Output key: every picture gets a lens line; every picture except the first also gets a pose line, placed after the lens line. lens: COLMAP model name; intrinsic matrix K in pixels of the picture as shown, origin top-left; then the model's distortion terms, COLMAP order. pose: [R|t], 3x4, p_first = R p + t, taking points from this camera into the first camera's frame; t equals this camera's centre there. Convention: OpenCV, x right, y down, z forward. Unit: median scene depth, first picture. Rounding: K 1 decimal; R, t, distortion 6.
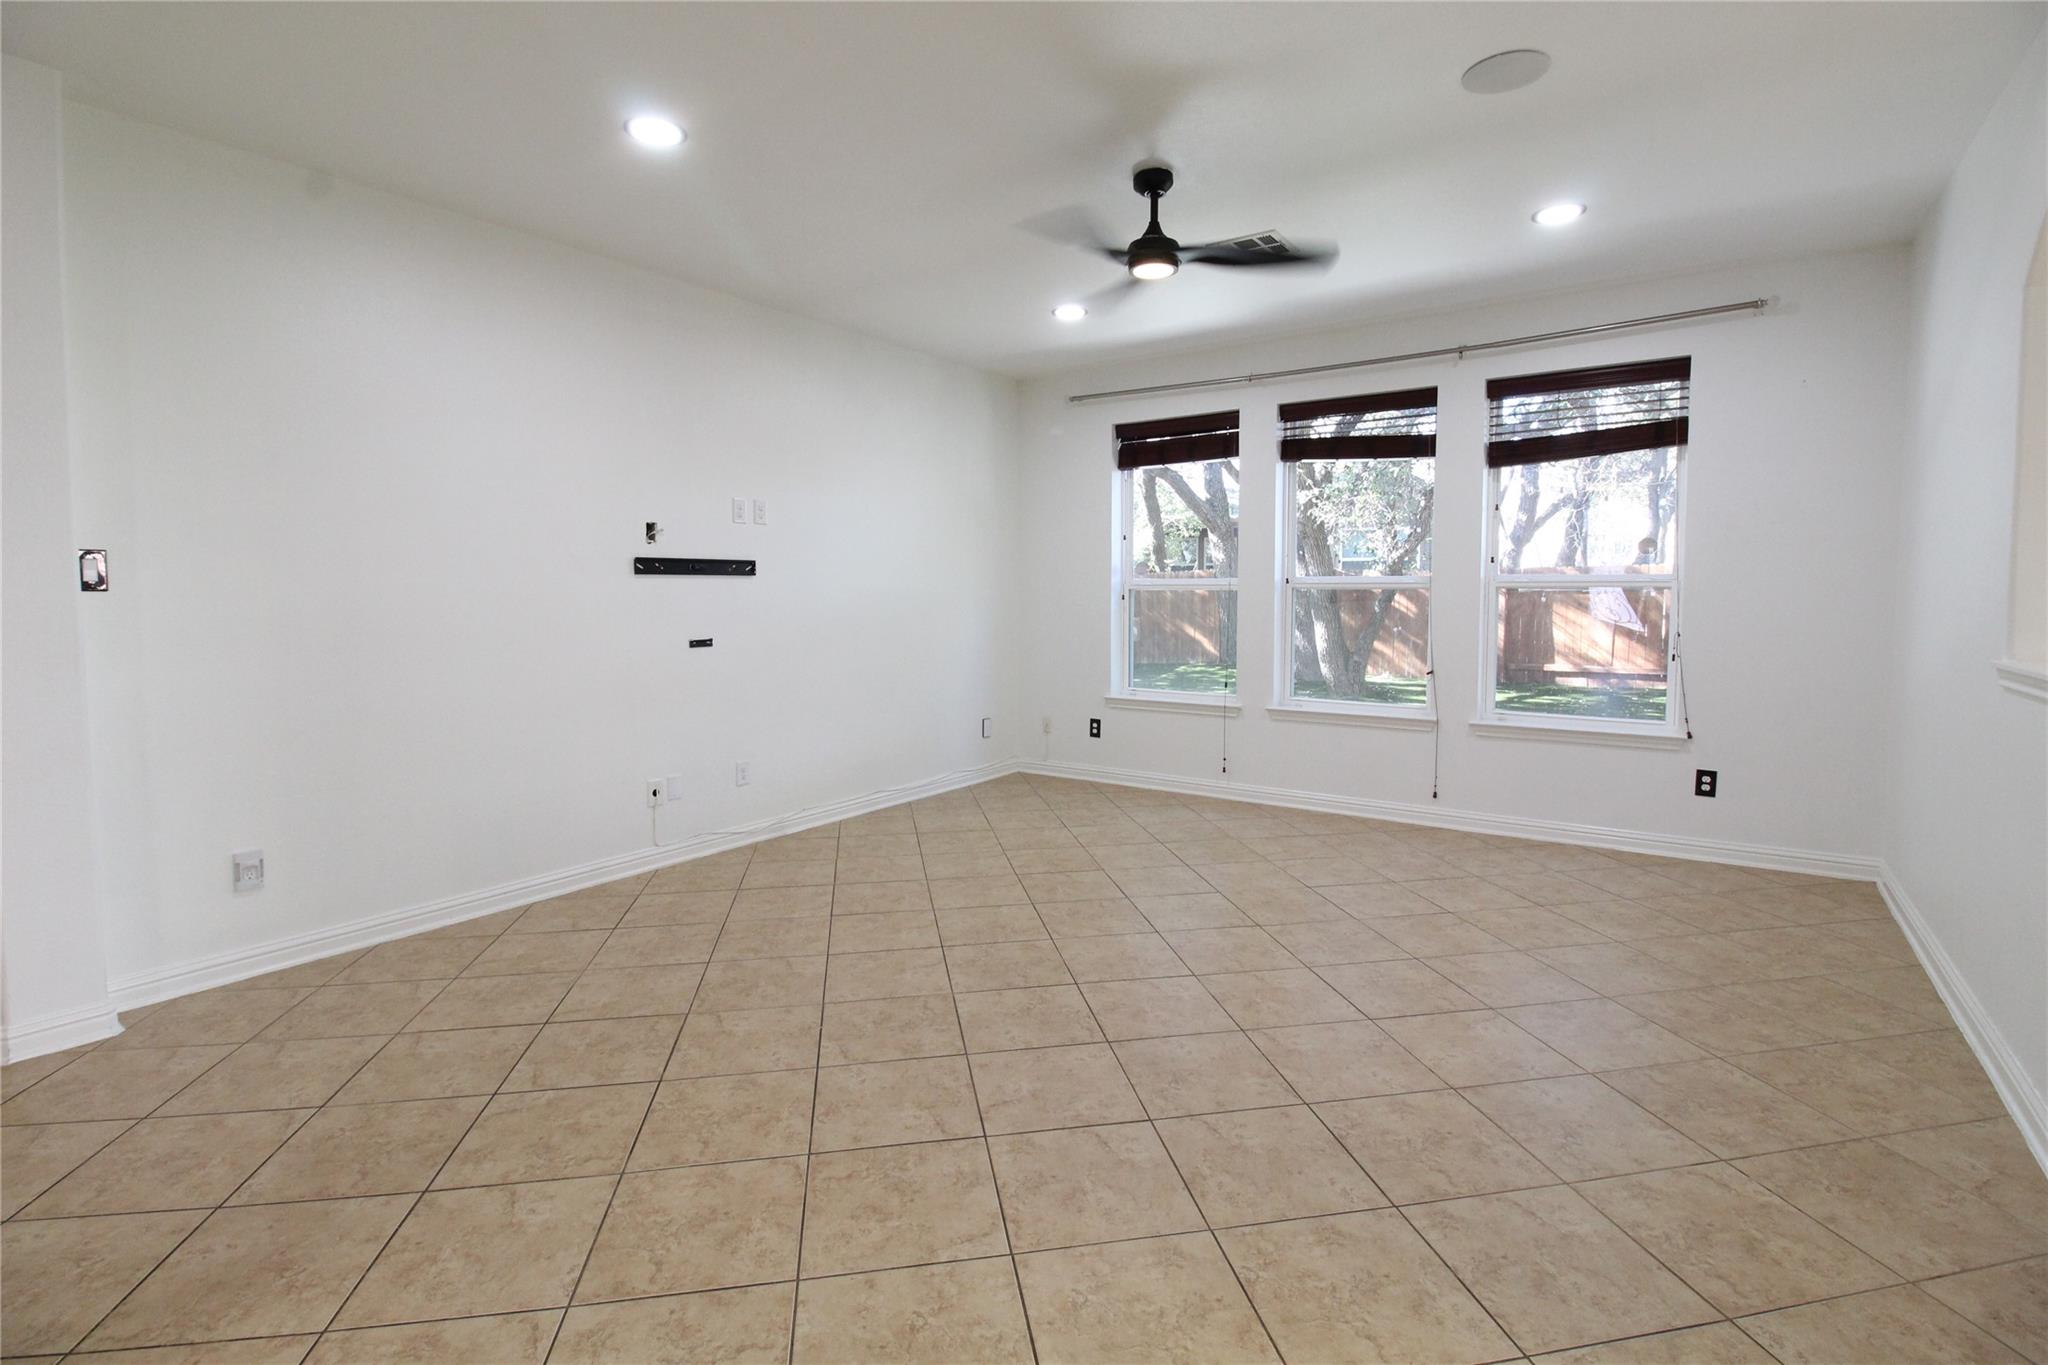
lens RADIAL K [[950.8, 0, 1011.4], [0, 950.8, 684.7], [0, 0, 1]] dist [-0.006788, -0.008192]
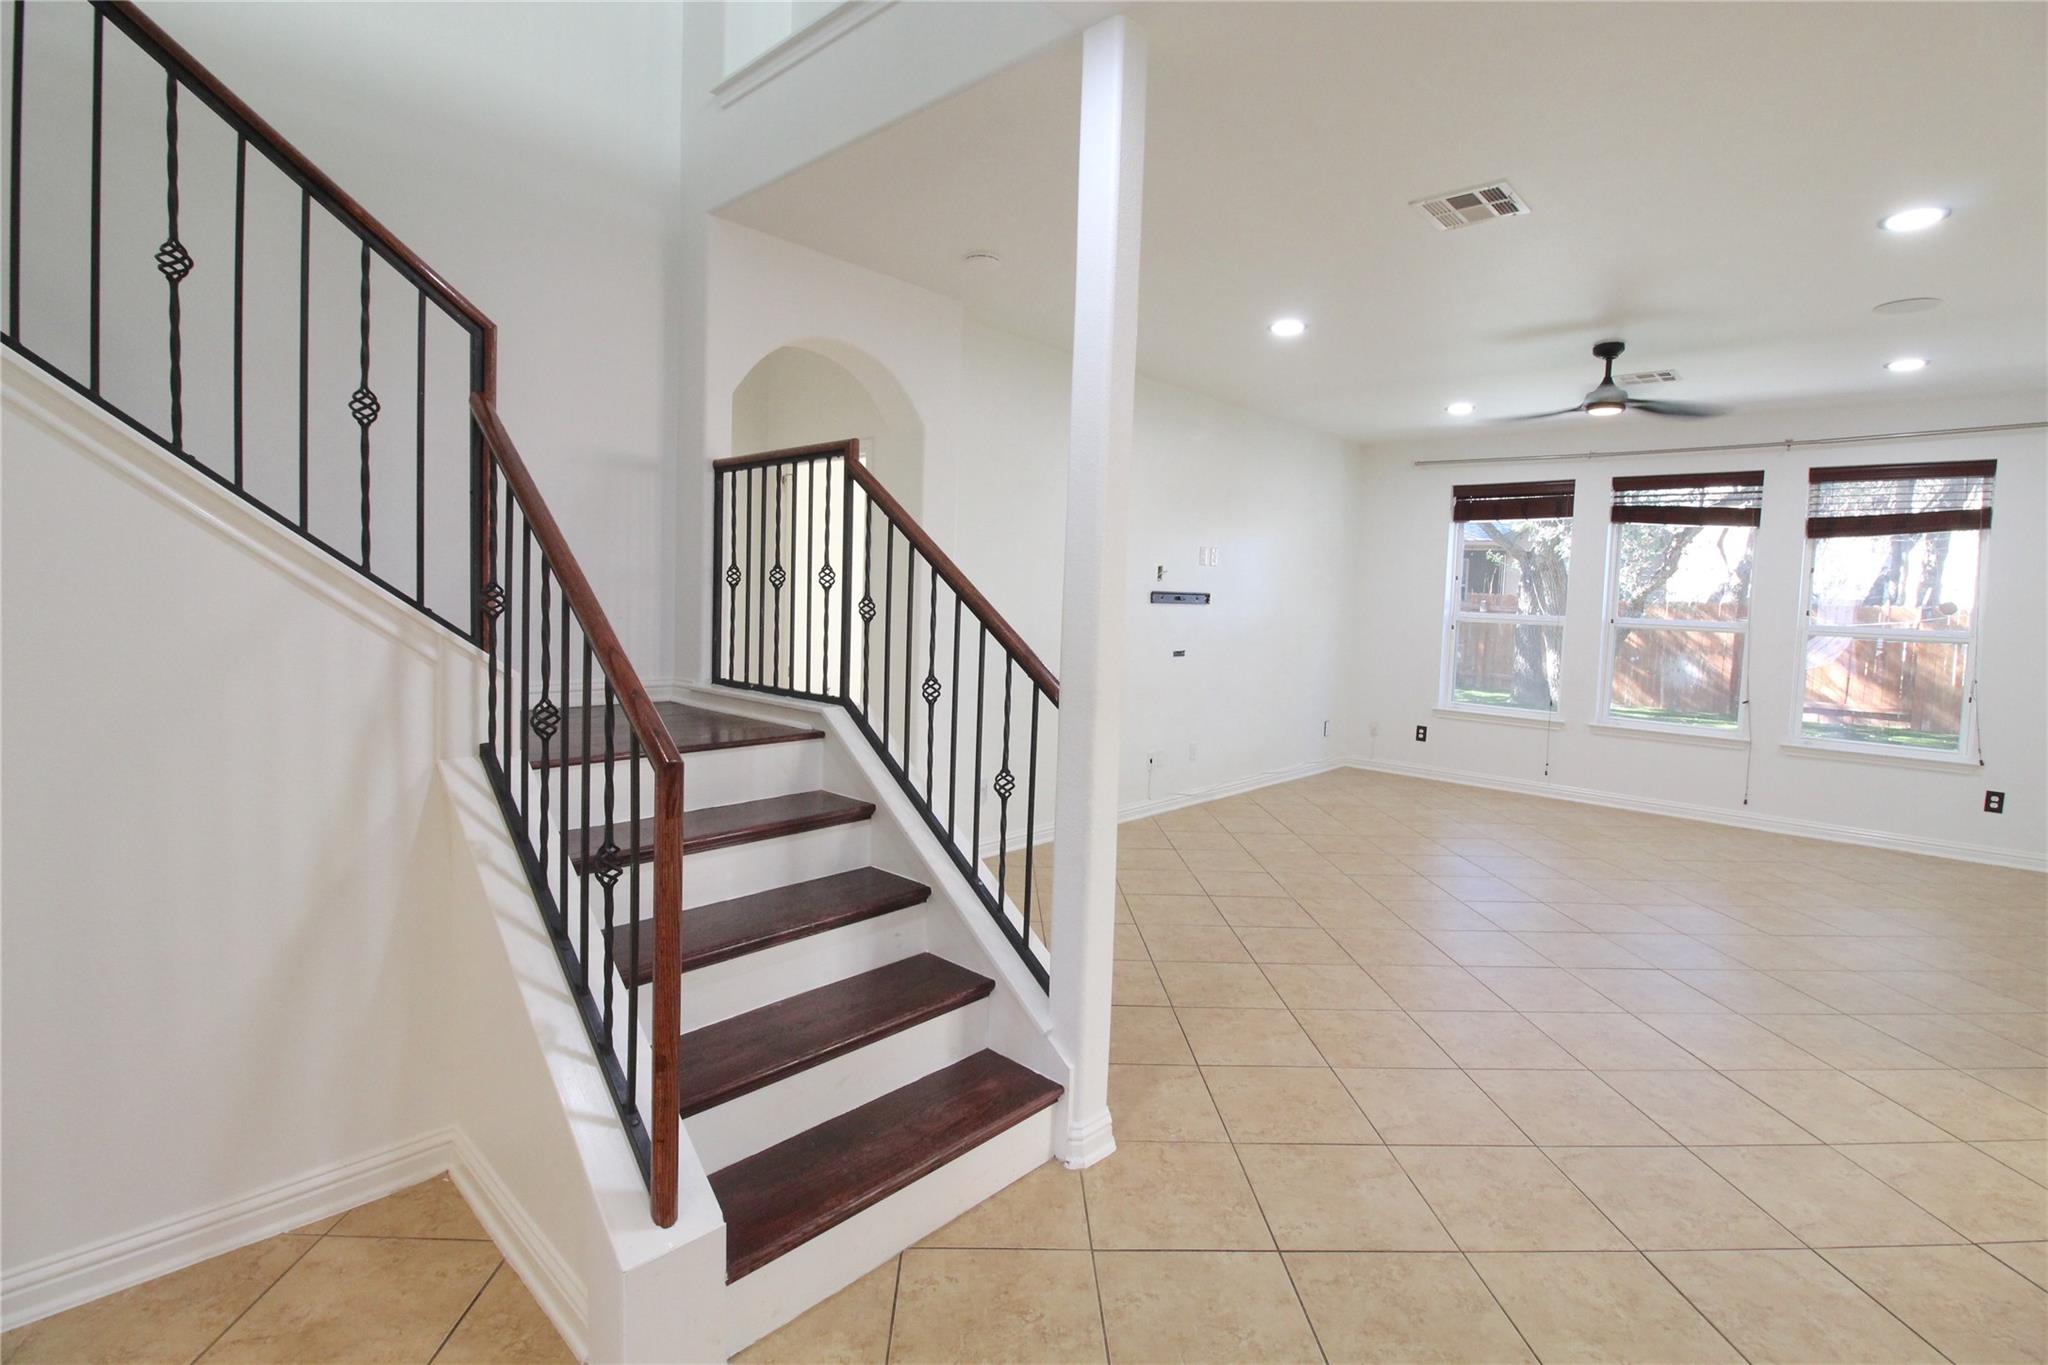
lens RADIAL K [[950.8, 0, 1014.1], [0, 950.8, 680.4], [0, 0, 1]] dist [-0.006788, -0.008192]
pose [[0.990364, 0.046448, -0.130471, -0.345310], [-0.047738, 0.998837, -0.006770, 0.013509], [0.130005, 0.012934, 0.991429, -0.342281]]
